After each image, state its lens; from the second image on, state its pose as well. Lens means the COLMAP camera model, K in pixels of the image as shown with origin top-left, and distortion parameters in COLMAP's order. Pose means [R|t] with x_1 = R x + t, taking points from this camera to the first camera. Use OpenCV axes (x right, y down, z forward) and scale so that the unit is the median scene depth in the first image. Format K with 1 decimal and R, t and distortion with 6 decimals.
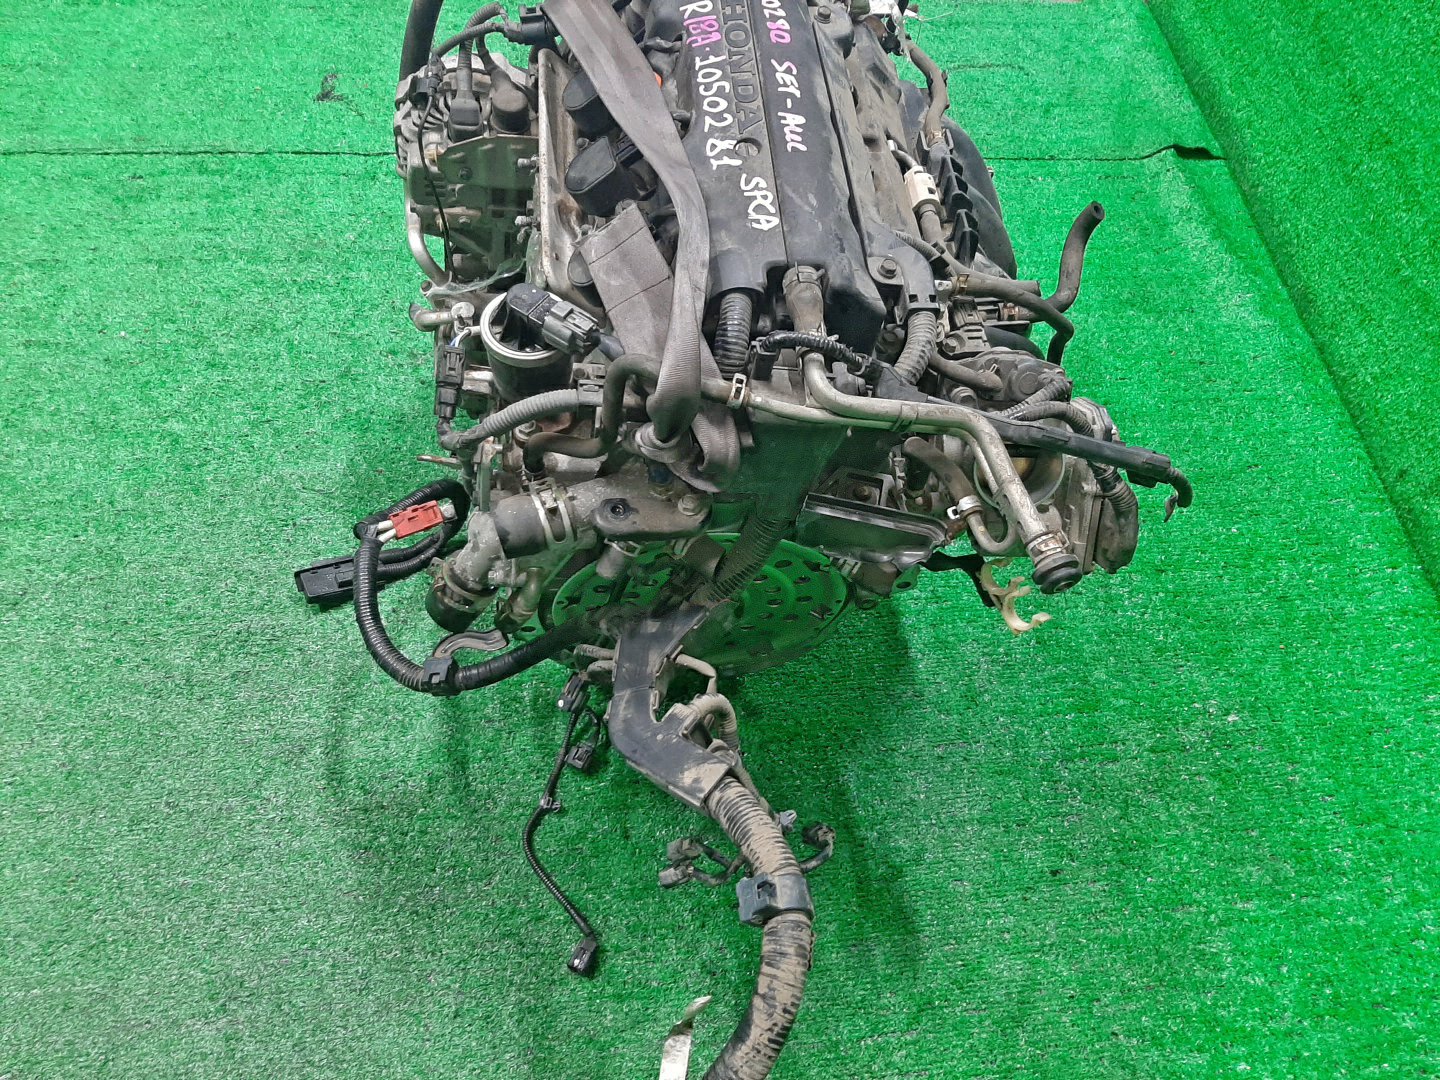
lens RADIAL K [[1104.5, 0, 720.0], [0, 1104.5, 540.0], [0, 0, 1]] dist [0.055116, -0.107221]
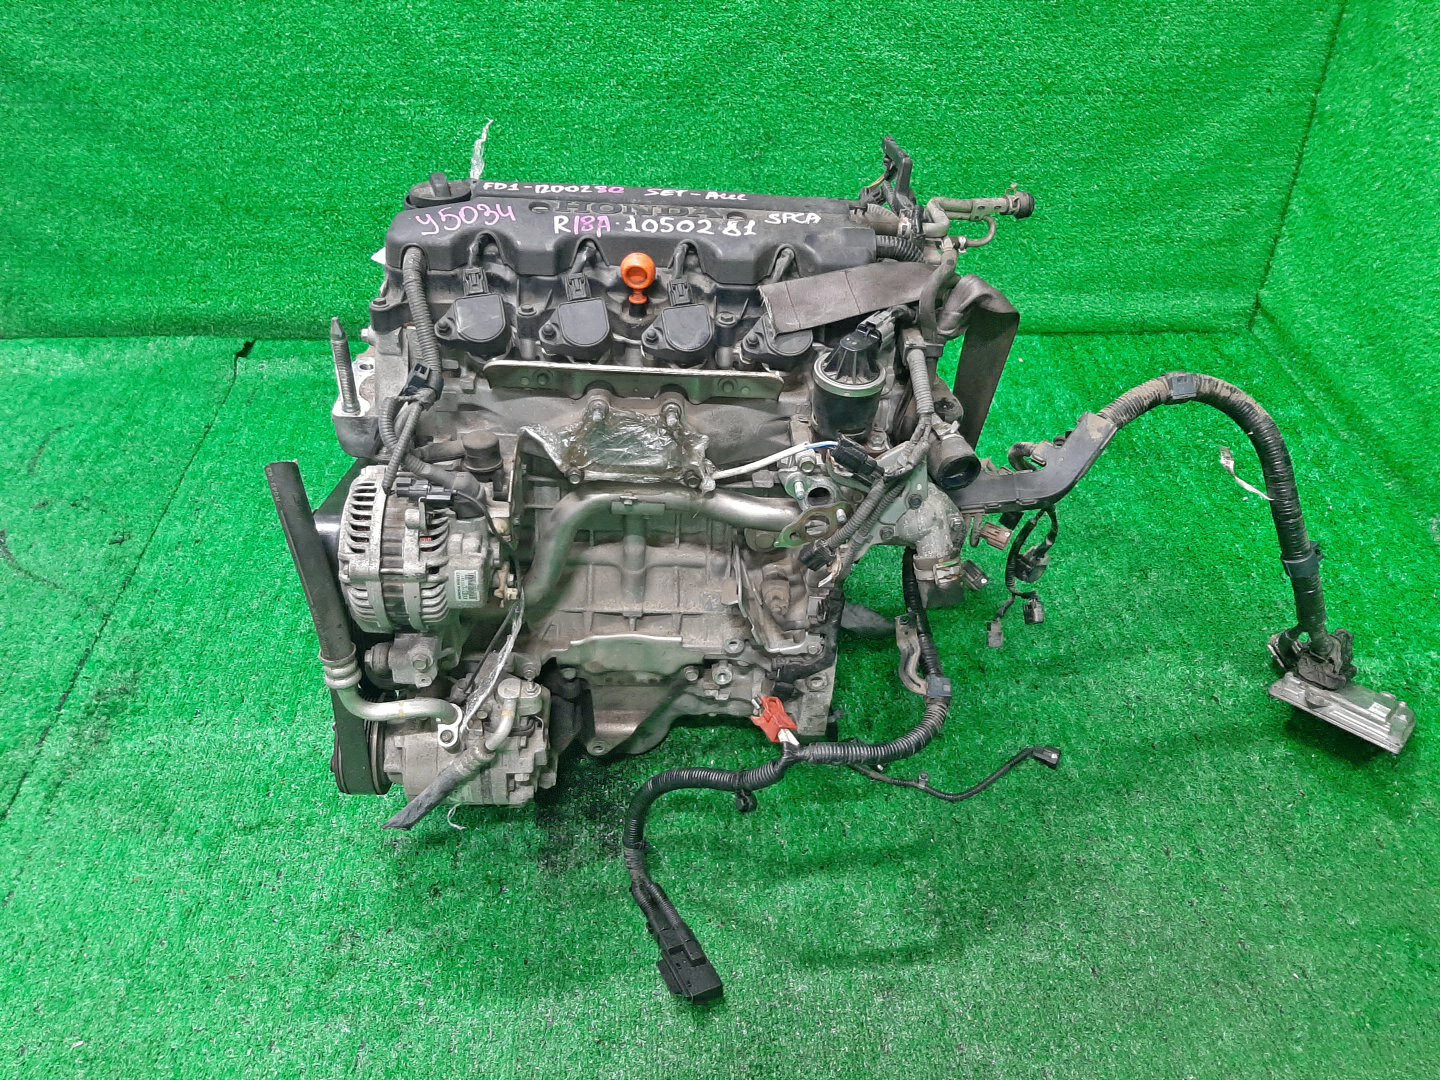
lens RADIAL K [[1104.5, 0, 720.0], [0, 1104.5, 540.0], [0, 0, 1]] dist [0.055116, -0.107221]
pose [[0.060573, -0.698843, 0.712705, -1.201710], [0.826414, 0.435550, 0.356842, -0.674076], [-0.559795, 0.567375, 0.603916, 0.414653]]
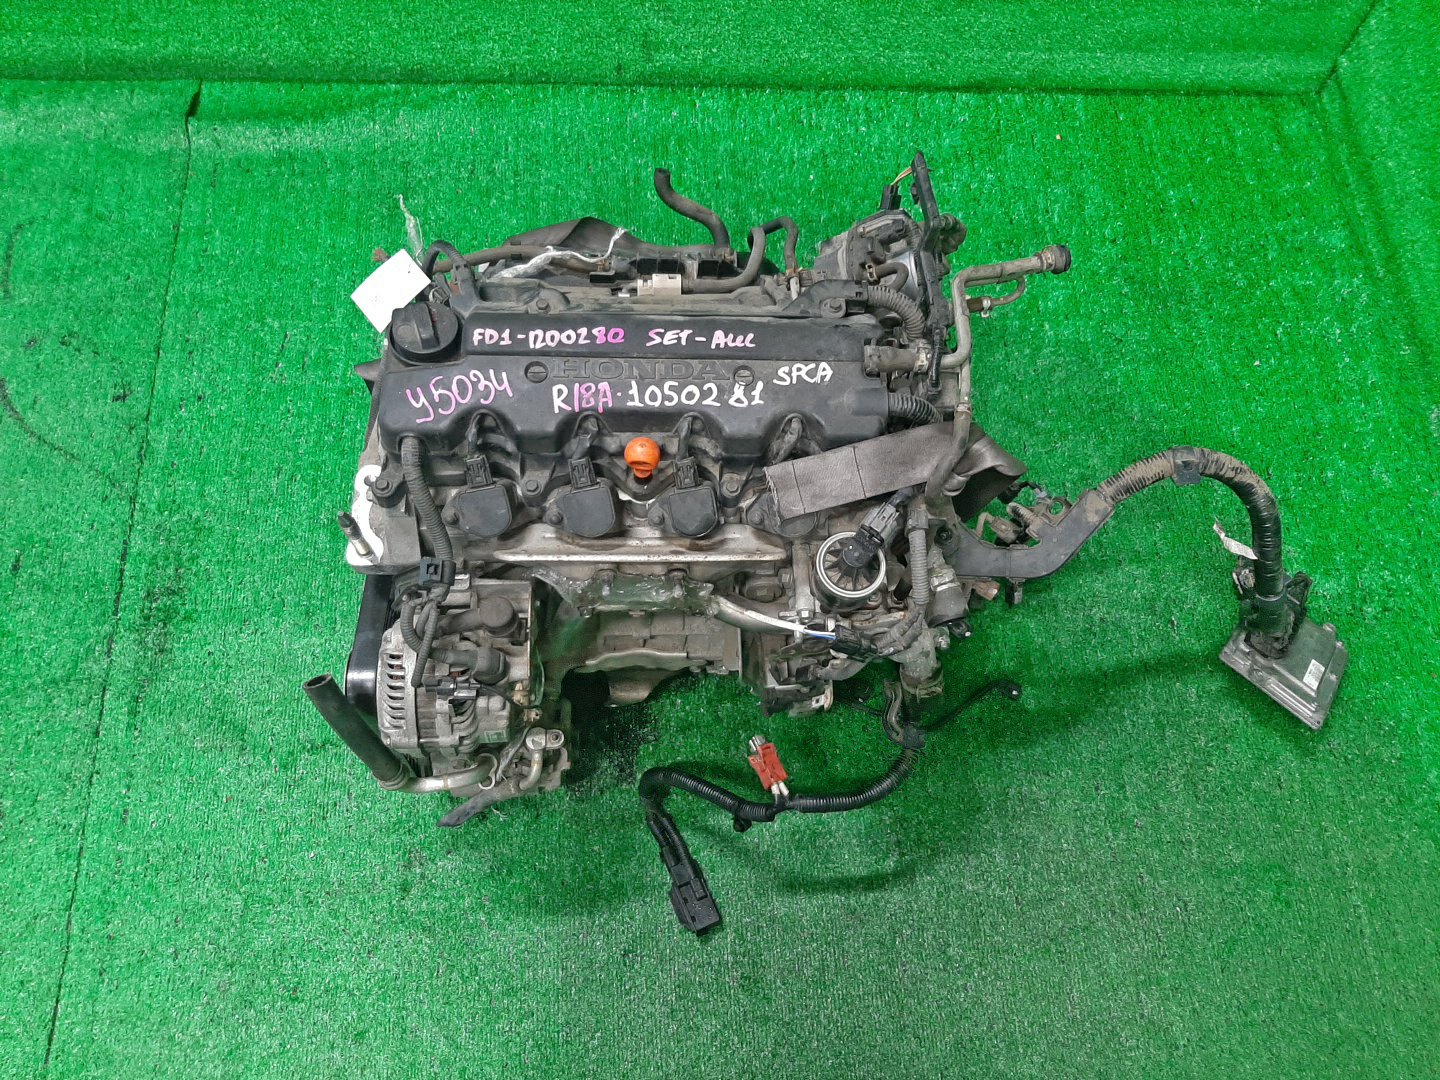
lens RADIAL K [[1104.5, 0, 720.0], [0, 1104.5, 540.0], [0, 0, 1]] dist [0.055116, -0.107221]
pose [[0.068243, -0.953458, 0.293700, -0.527961], [0.822491, 0.220387, 0.524346, -0.994233], [-0.564669, 0.205783, 0.799251, 0.033532]]
